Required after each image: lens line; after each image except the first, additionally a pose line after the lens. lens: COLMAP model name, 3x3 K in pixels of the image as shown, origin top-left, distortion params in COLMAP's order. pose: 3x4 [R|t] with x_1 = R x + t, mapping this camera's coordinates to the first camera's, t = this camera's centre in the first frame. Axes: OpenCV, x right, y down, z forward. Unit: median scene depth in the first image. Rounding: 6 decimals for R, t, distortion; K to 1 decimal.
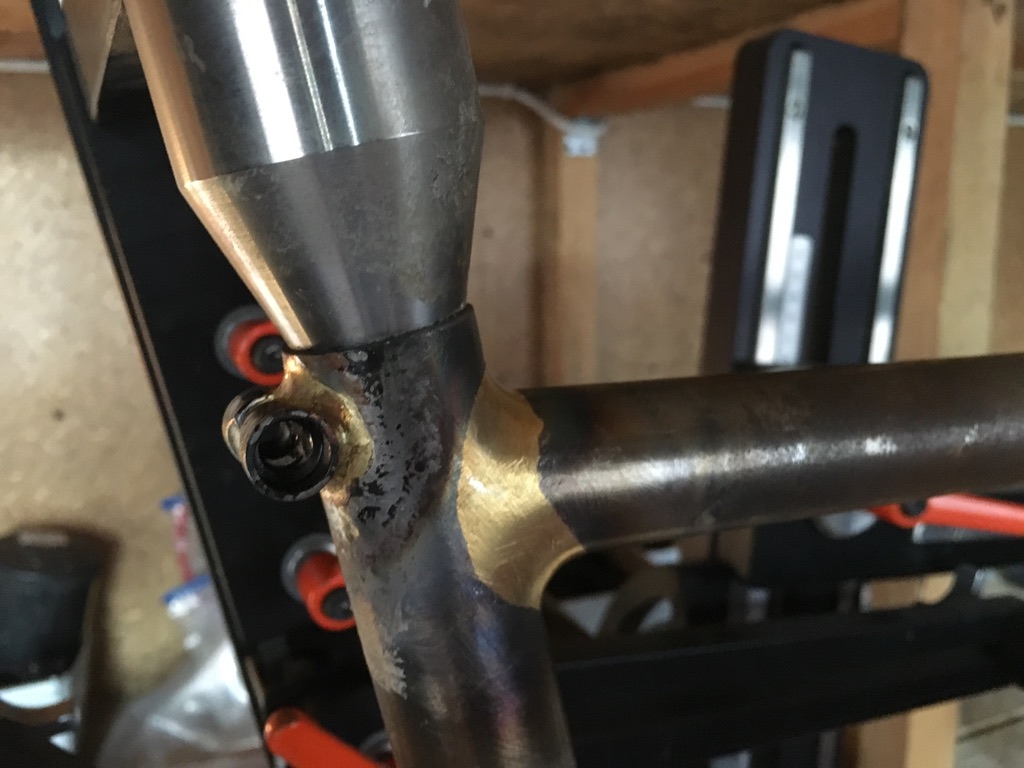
lens RADIAL K [[861.1, 0, 512.7], [0, 861.1, 385.2], [0, 0, 1]] dist [-0.005223, -0.001842]
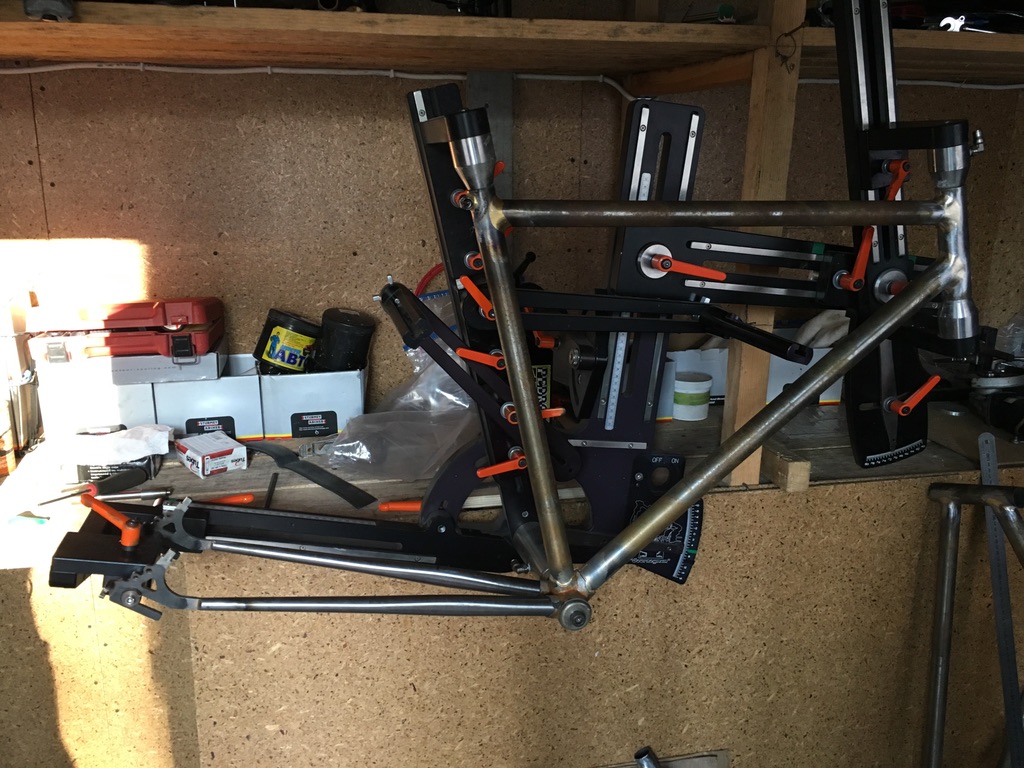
lens RADIAL K [[861.1, 0, 510.6], [0, 861.1, 383.5], [0, 0, 1]] dist [-0.005223, -0.001842]
pose [[0.977281, 0.069419, -0.200259, 0.624953], [-0.050955, 0.994083, 0.095928, 0.323198], [0.205733, -0.083545, 0.975035, -2.311387]]
